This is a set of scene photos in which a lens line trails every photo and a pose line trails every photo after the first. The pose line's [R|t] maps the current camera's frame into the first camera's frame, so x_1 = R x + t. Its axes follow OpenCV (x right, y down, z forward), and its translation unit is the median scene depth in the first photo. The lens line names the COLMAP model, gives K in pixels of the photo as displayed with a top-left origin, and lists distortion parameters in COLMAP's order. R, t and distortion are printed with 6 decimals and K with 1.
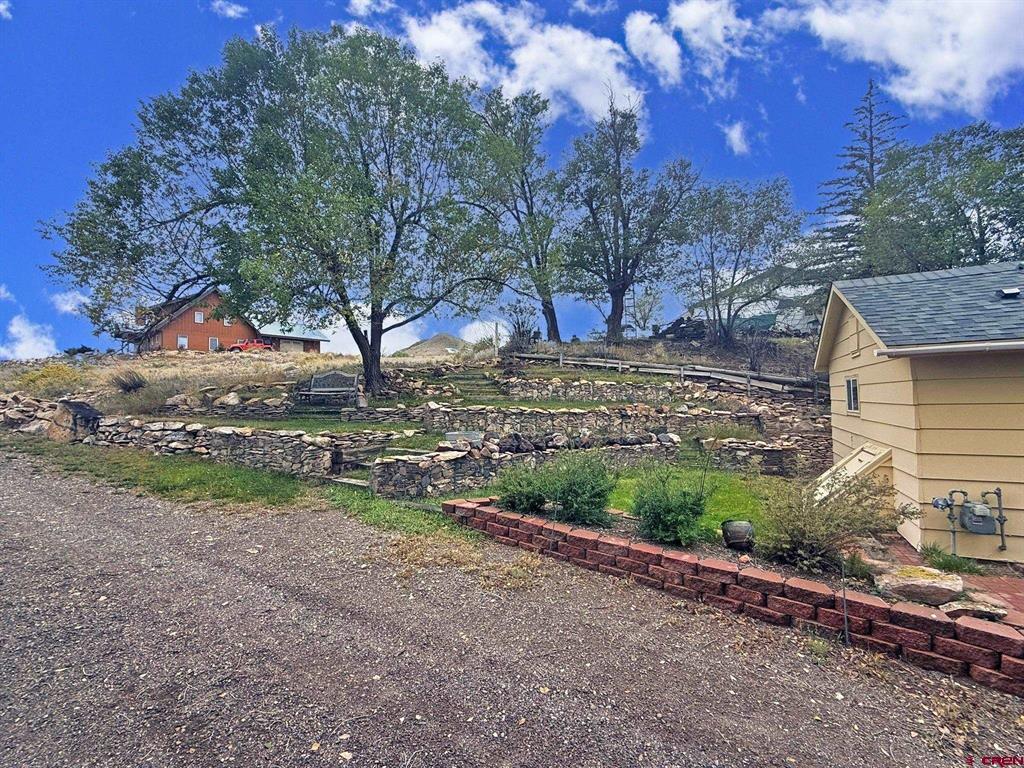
lens RADIAL K [[446.7, 0, 512.0], [0, 446.7, 384.0], [0, 0, 1]] dist [-0.000427, -0.000192]
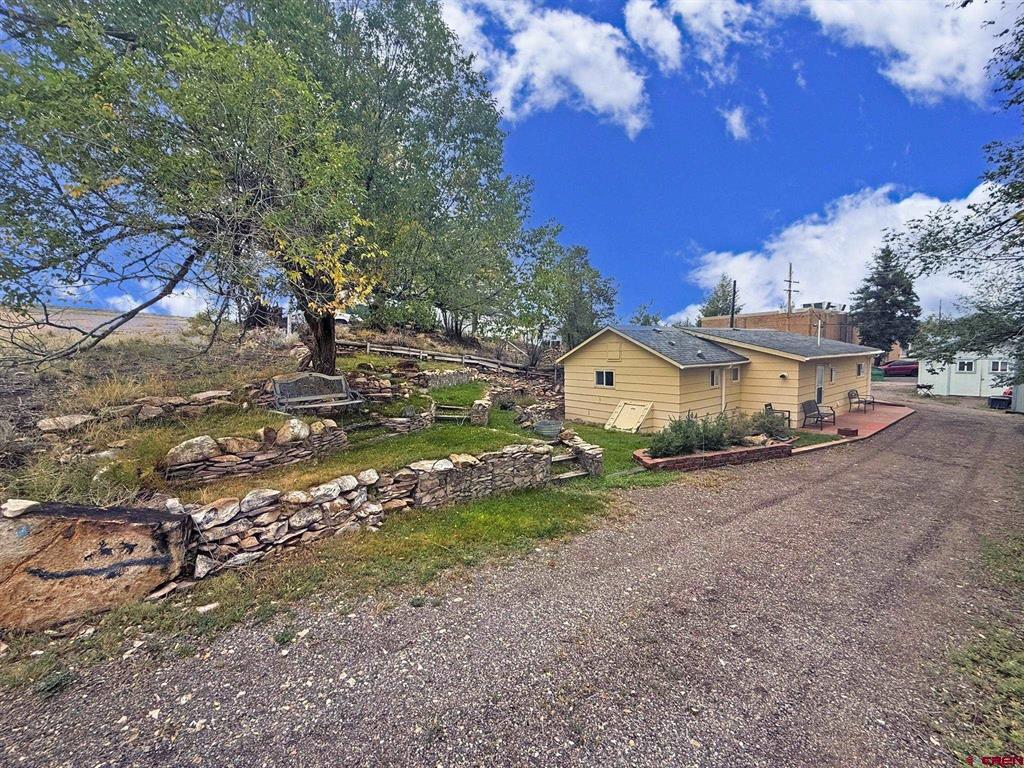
lens RADIAL K [[407.4, 0, 509.5], [0, 407.4, 383.6], [0, 0, 1]] dist [0.000711, -0.000008]
pose [[0.443079, -0.063027, 0.894264, -0.740990], [-0.015439, 0.996841, 0.077906, -0.059831], [-0.896349, -0.048325, 0.440707, 0.352743]]
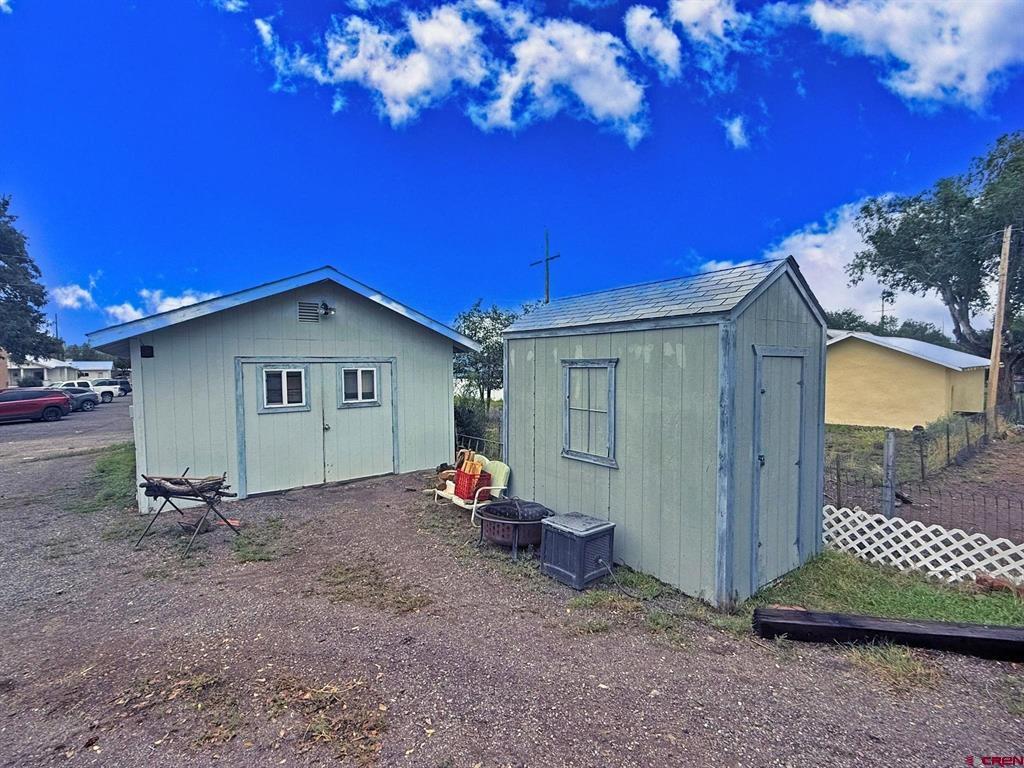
lens RADIAL K [[446.7, 0, 512.0], [0, 446.7, 384.0], [0, 0, 1]] dist [-0.000427, -0.000192]
pose [[-0.914150, 0.013231, 0.405159, 1.306460], [0.012274, 0.999912, -0.004960, -0.024142], [-0.405189, 0.000439, -0.914233, -0.262157]]
